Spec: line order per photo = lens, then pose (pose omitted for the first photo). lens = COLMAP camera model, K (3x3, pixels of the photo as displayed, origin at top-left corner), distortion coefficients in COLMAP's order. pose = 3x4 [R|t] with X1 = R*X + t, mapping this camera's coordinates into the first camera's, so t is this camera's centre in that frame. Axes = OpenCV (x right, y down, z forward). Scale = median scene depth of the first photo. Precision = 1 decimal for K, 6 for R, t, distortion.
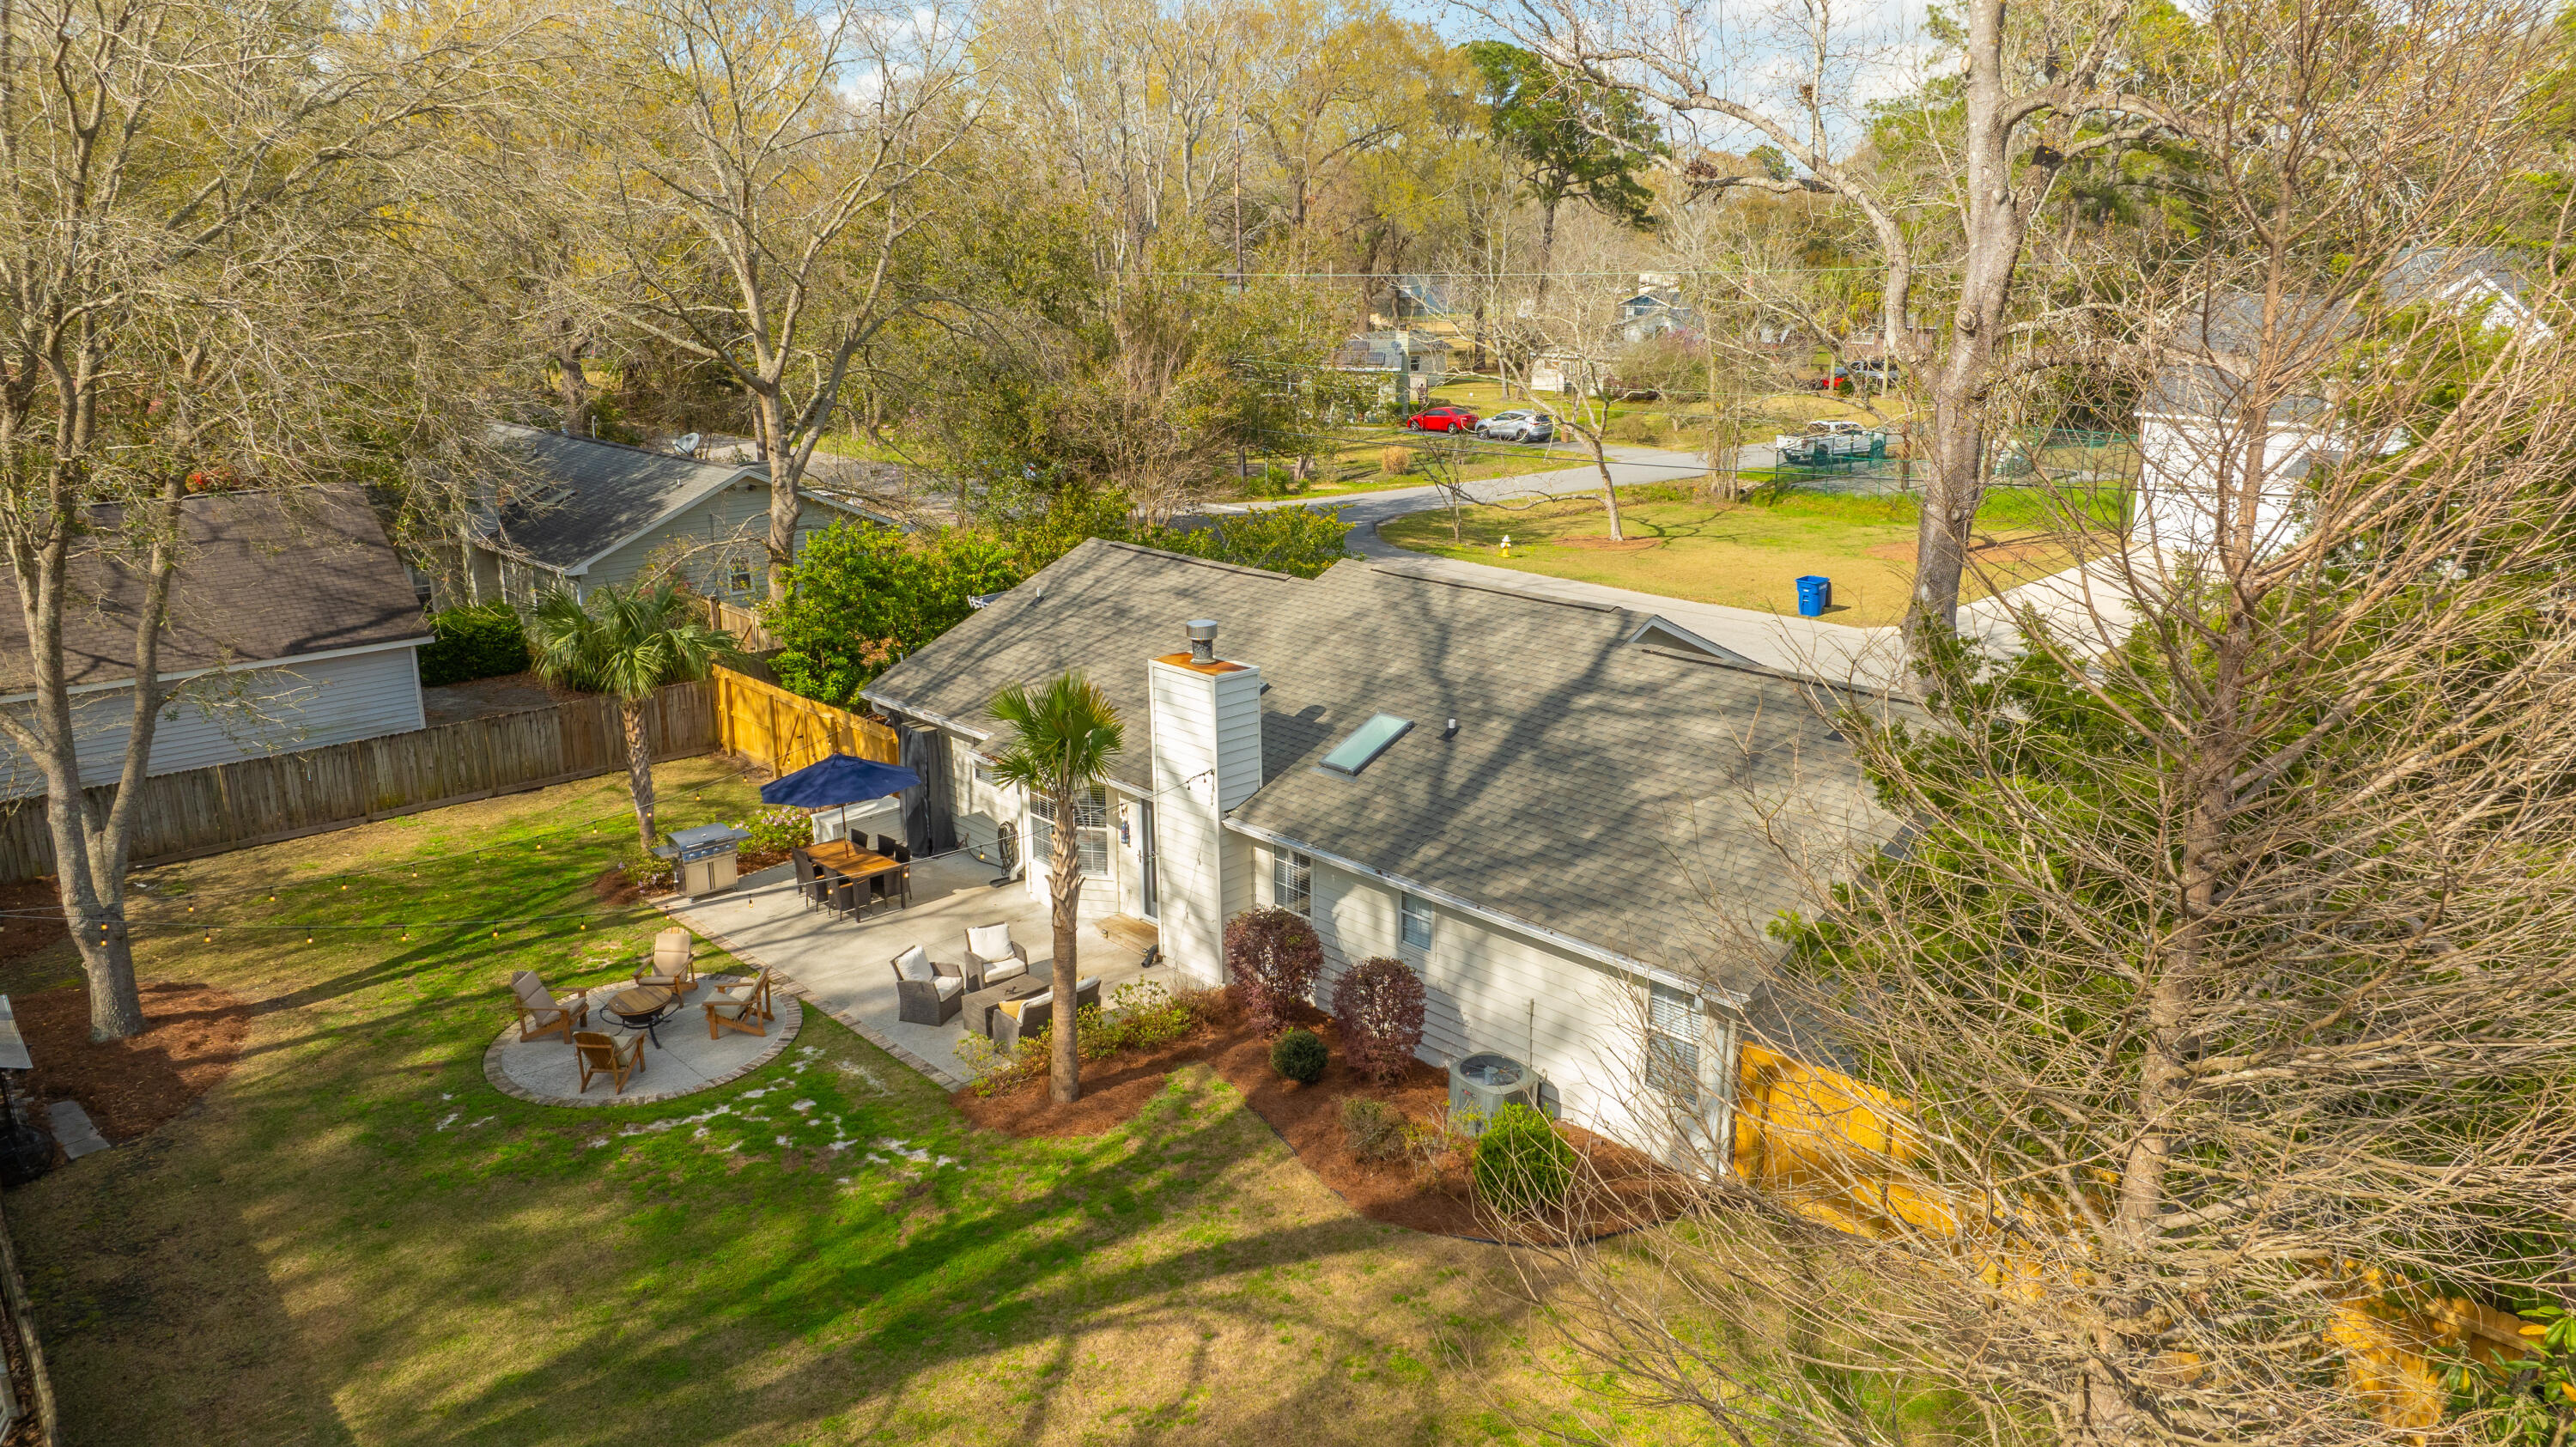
lens RADIAL K [[1811.2, 0, 1293.6], [0, 1811.2, 716.6], [0, 0, 1]] dist [-0.036862, 0.037225]
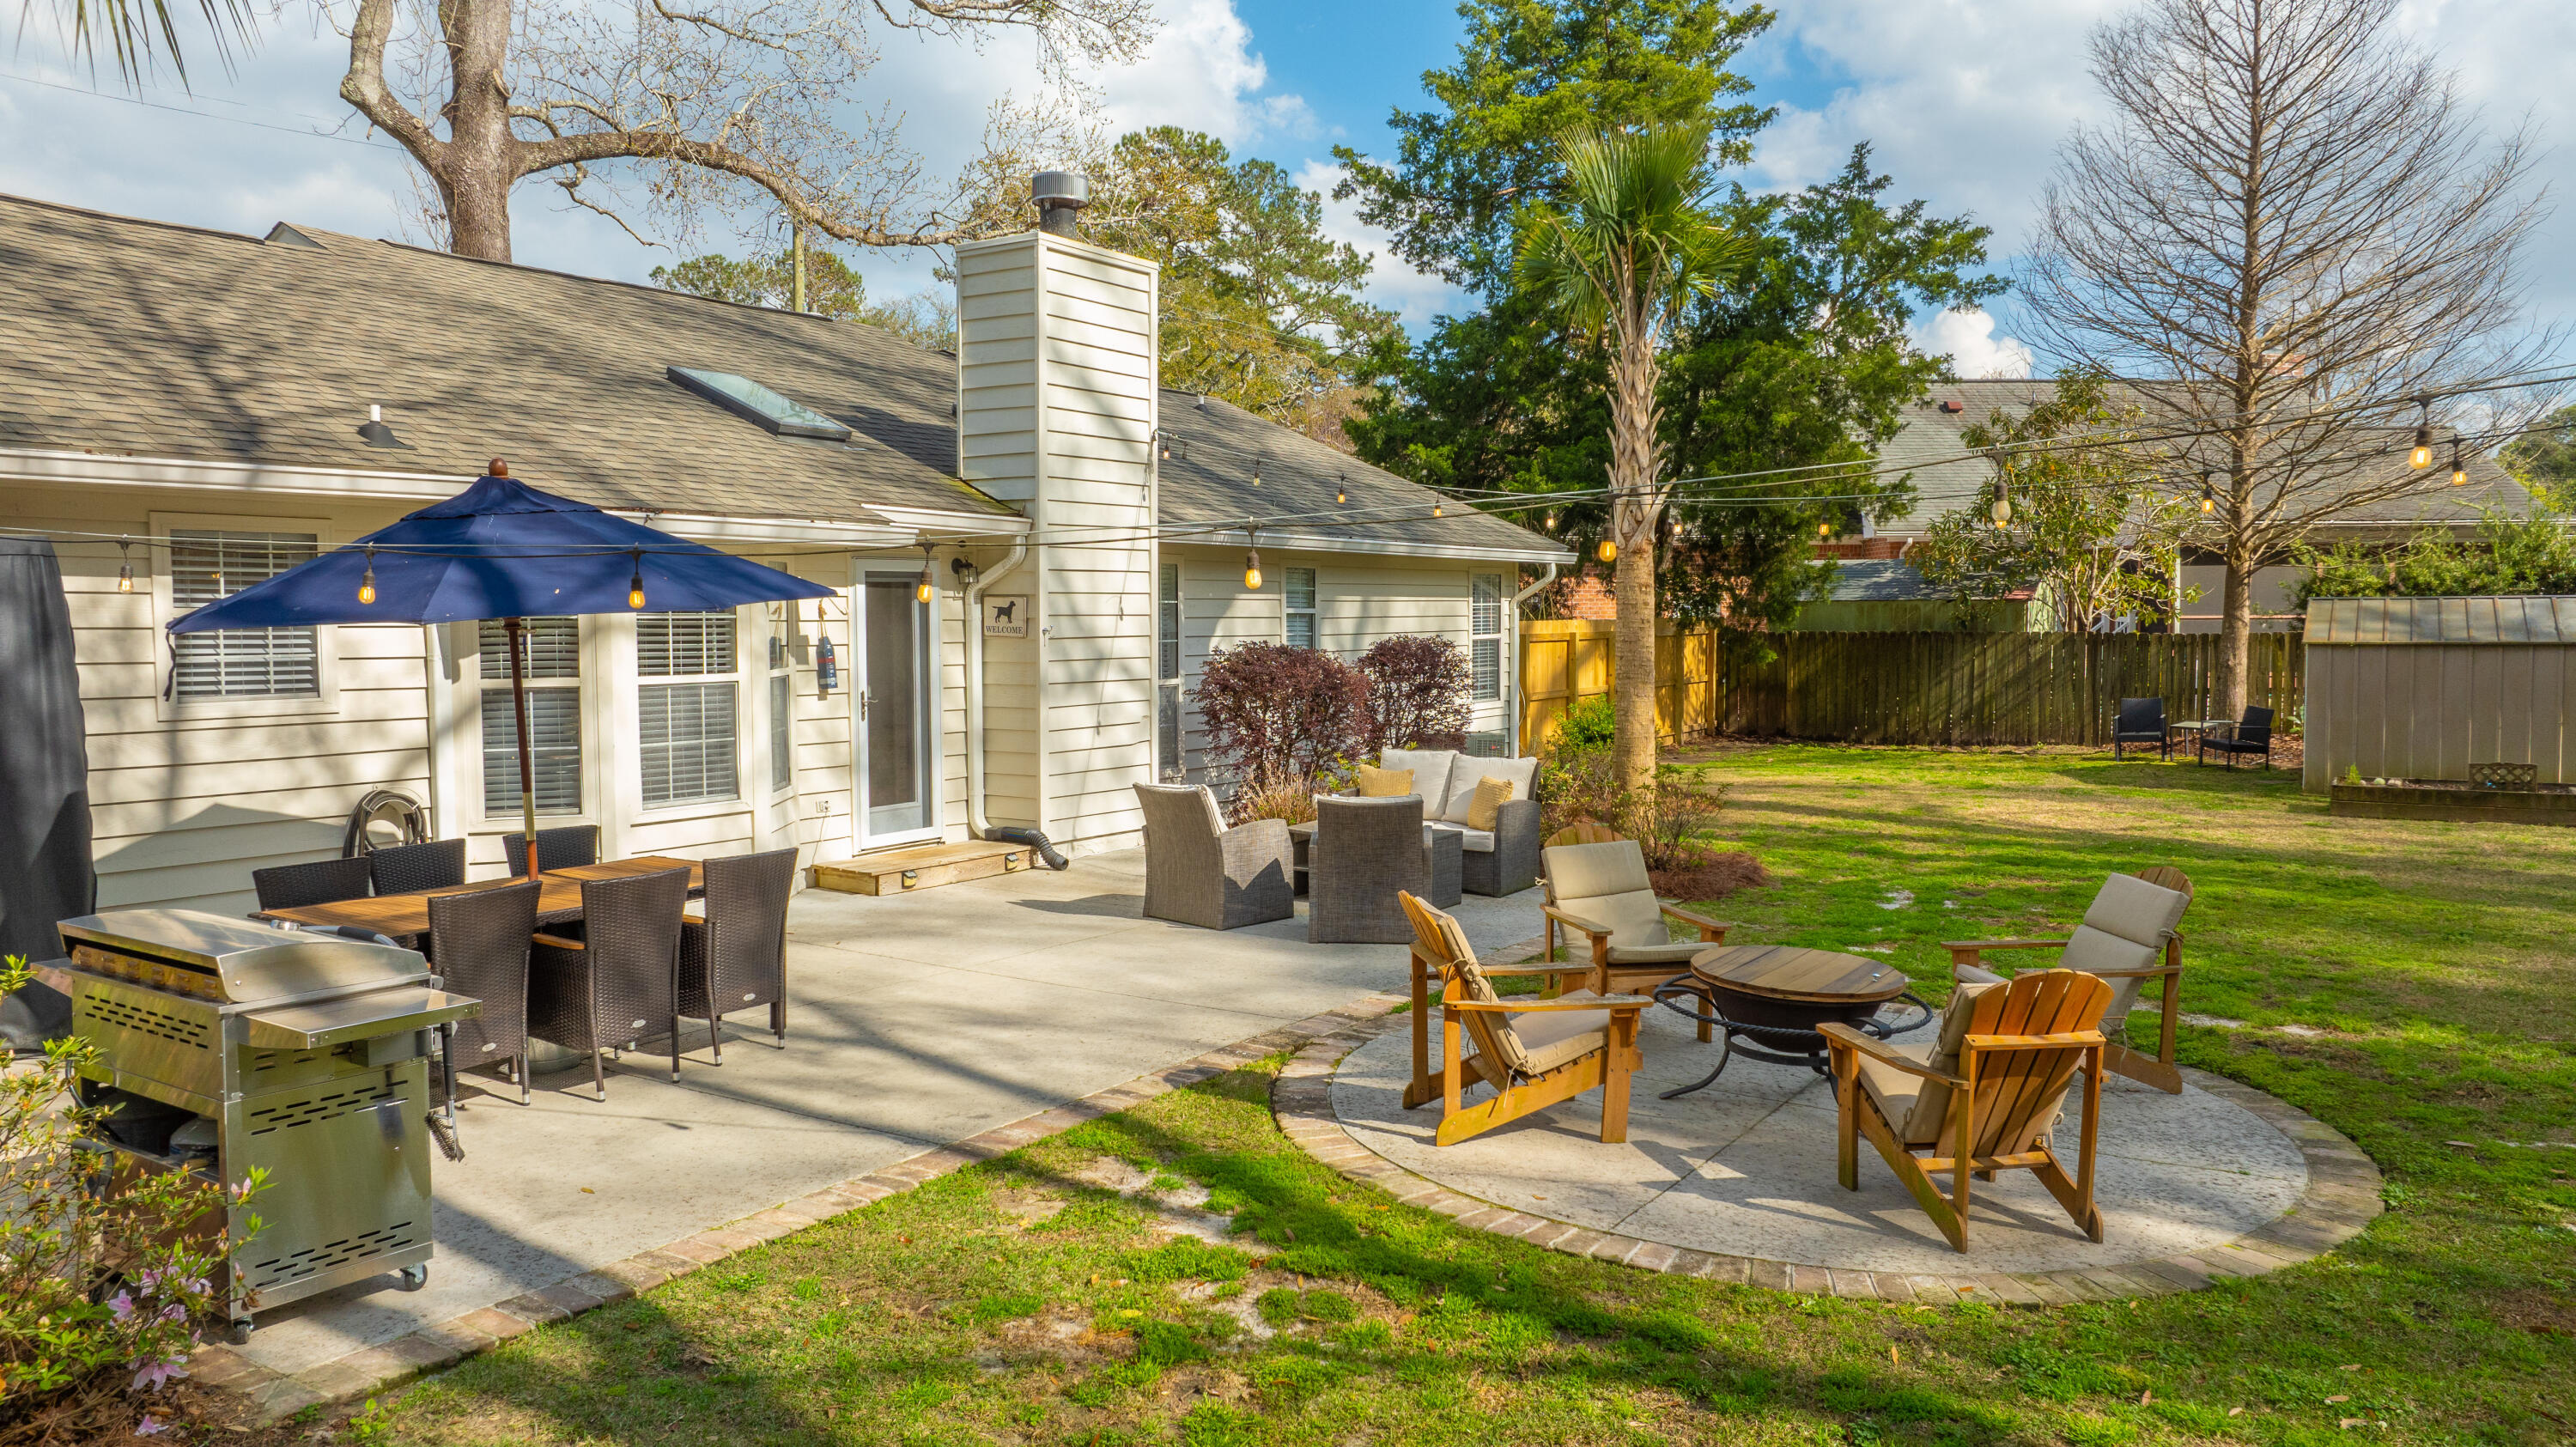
lens RADIAL K [[1811.2, 0, 1281.7], [0, 1811.2, 724.6], [0, 0, 1]] dist [-0.036862, 0.037225]
pose [[-0.244807, -0.056227, 0.967940, -0.577264], [0.257225, 0.958778, 0.120751, 0.055822], [-0.934829, 0.278539, -0.220252, 1.043788]]
